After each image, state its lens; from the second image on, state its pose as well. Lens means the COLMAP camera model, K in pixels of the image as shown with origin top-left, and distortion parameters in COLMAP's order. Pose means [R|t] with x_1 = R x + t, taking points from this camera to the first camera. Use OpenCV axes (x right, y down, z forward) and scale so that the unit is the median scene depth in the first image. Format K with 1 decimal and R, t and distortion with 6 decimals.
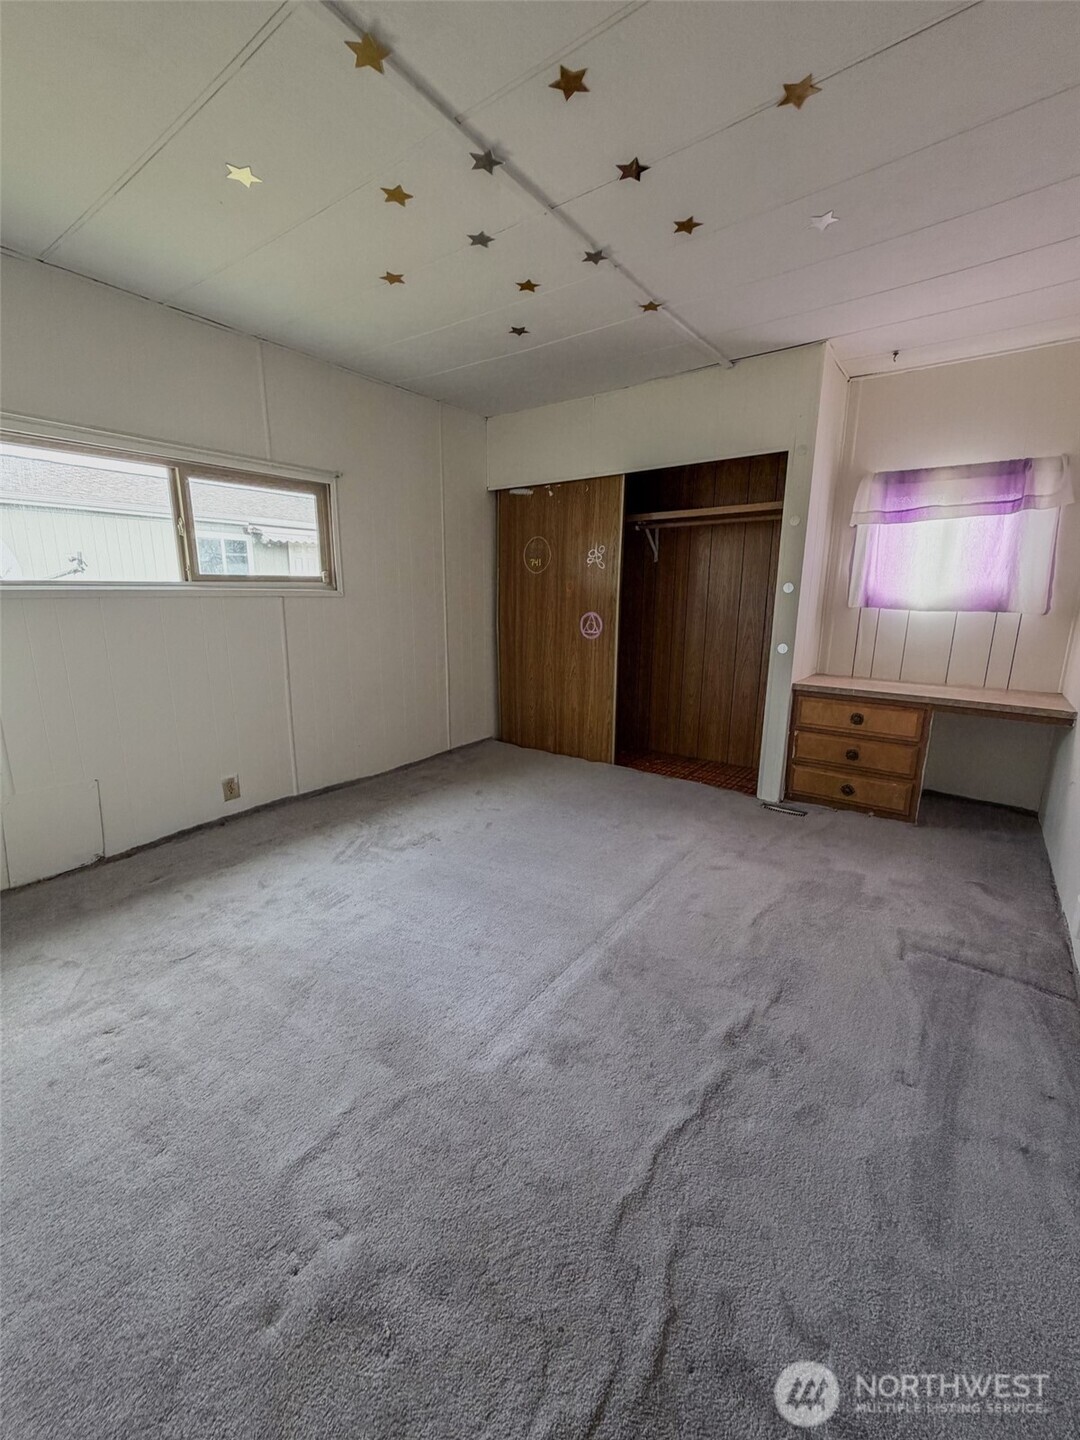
lens RADIAL K [[573.5, 0, 542.7], [0, 573.5, 714.5], [0, 0, 1]] dist [0.003509, -0.001174]
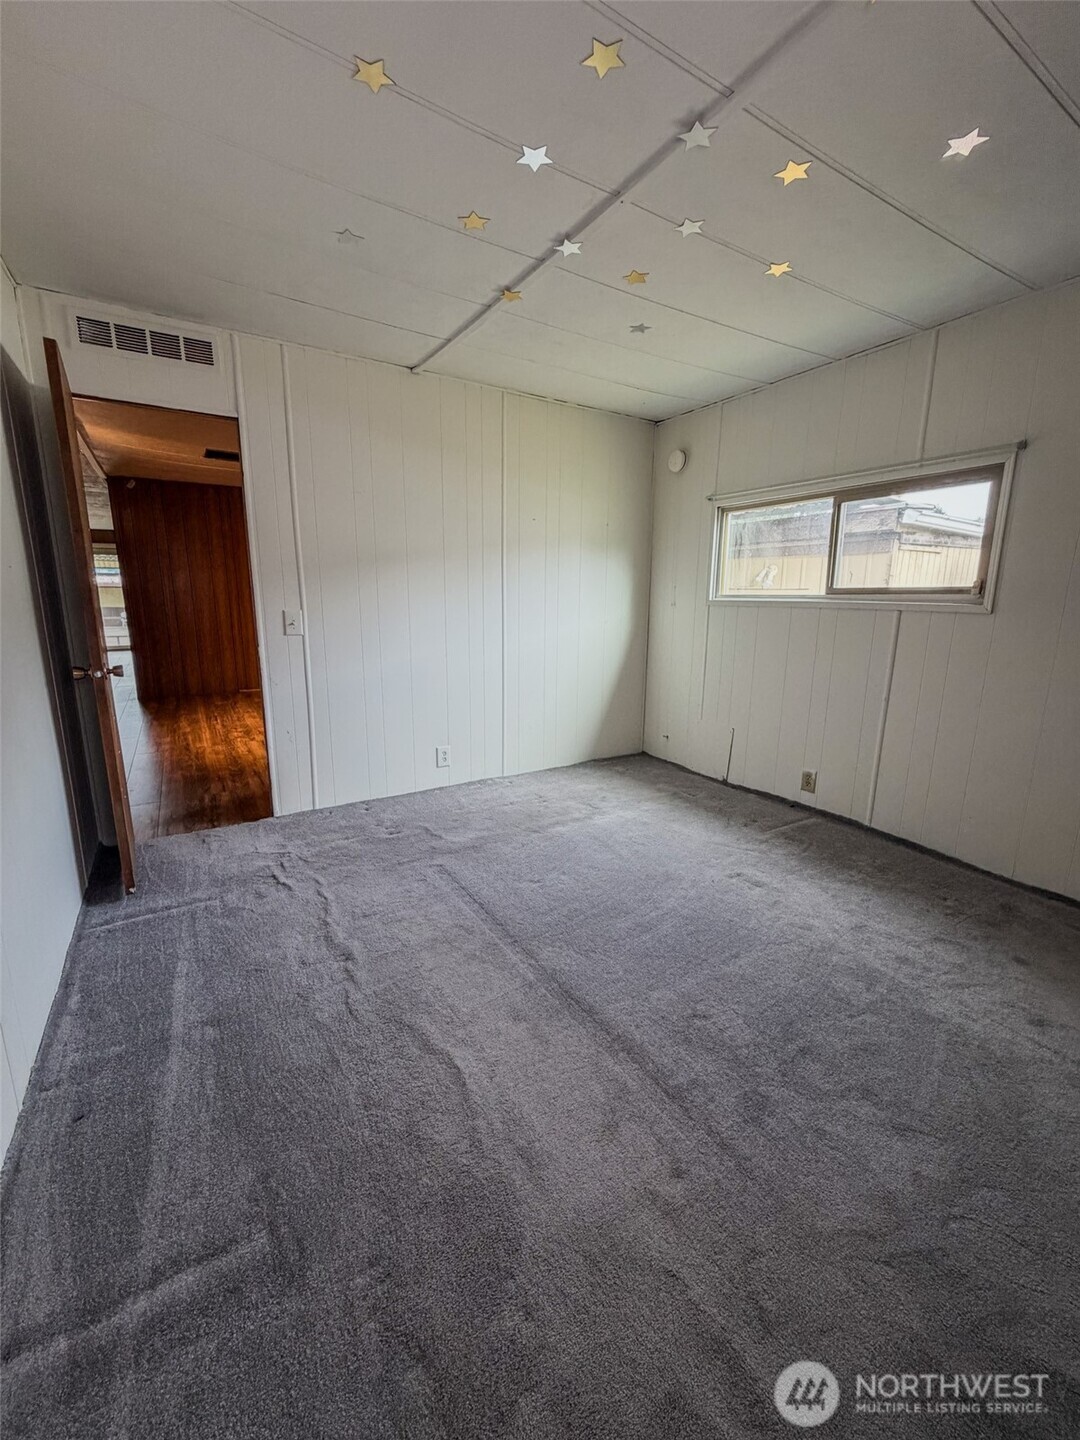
lens RADIAL K [[573.5, 0, 545.1], [0, 573.5, 717.0], [0, 0, 1]] dist [0.003509, -0.001174]
pose [[-0.377156, 0.179341, -0.908620, 0.640880], [-0.207655, 0.939719, 0.271675, -0.185802], [0.902570, 0.291143, -0.317179, 0.871329]]
